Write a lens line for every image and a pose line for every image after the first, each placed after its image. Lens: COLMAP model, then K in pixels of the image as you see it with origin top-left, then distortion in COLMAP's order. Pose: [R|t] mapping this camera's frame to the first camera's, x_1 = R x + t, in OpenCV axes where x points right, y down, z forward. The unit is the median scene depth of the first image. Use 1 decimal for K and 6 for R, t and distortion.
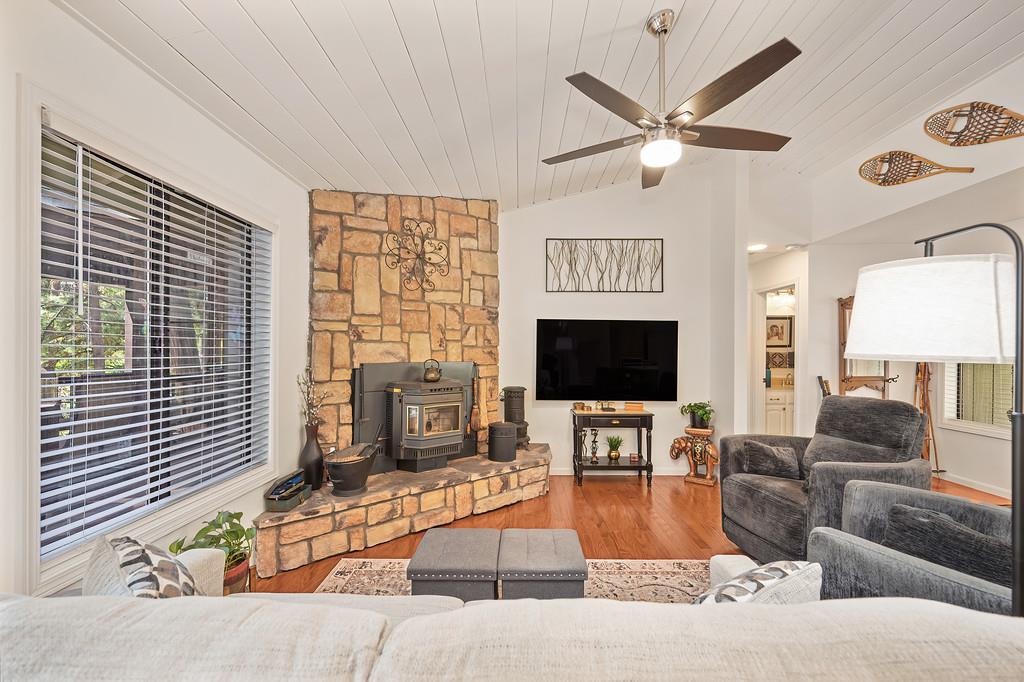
lens RADIAL K [[408.0, 0, 519.1], [0, 408.0, 348.5], [0, 0, 1]] dist [0.010495, -0.000009]
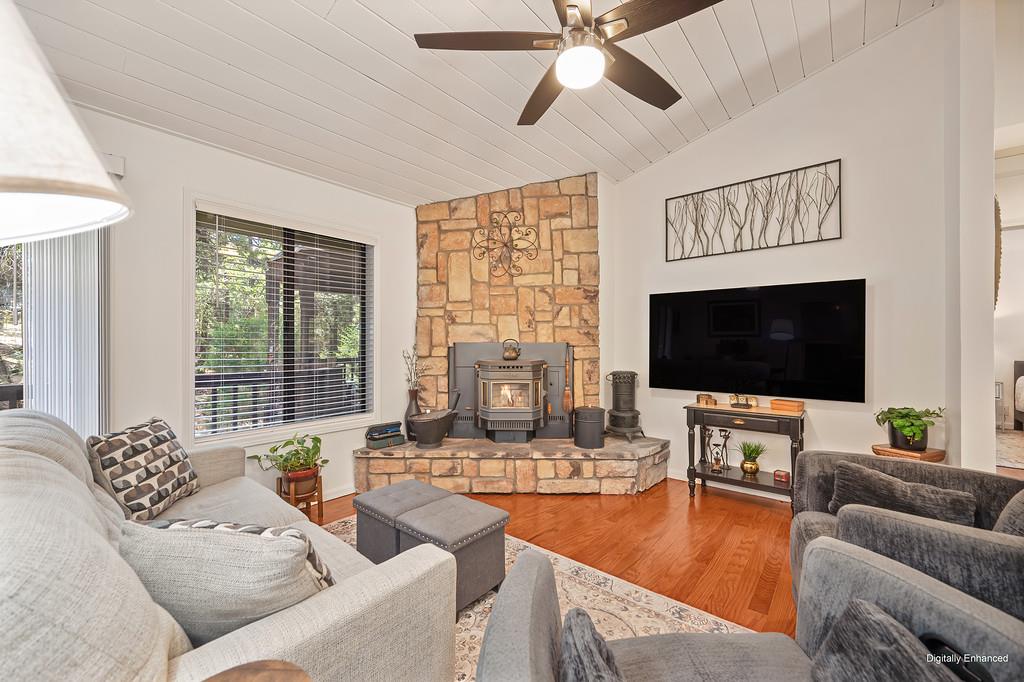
lens RADIAL K [[408.0, 0, 520.6], [0, 408.0, 340.1], [0, 0, 1]] dist [0.010495, -0.000009]
pose [[0.770725, -0.011464, -0.637064, 0.456699], [0.008575, 0.999934, -0.007620, 0.035236], [0.637110, 0.000410, 0.770773, 0.182353]]
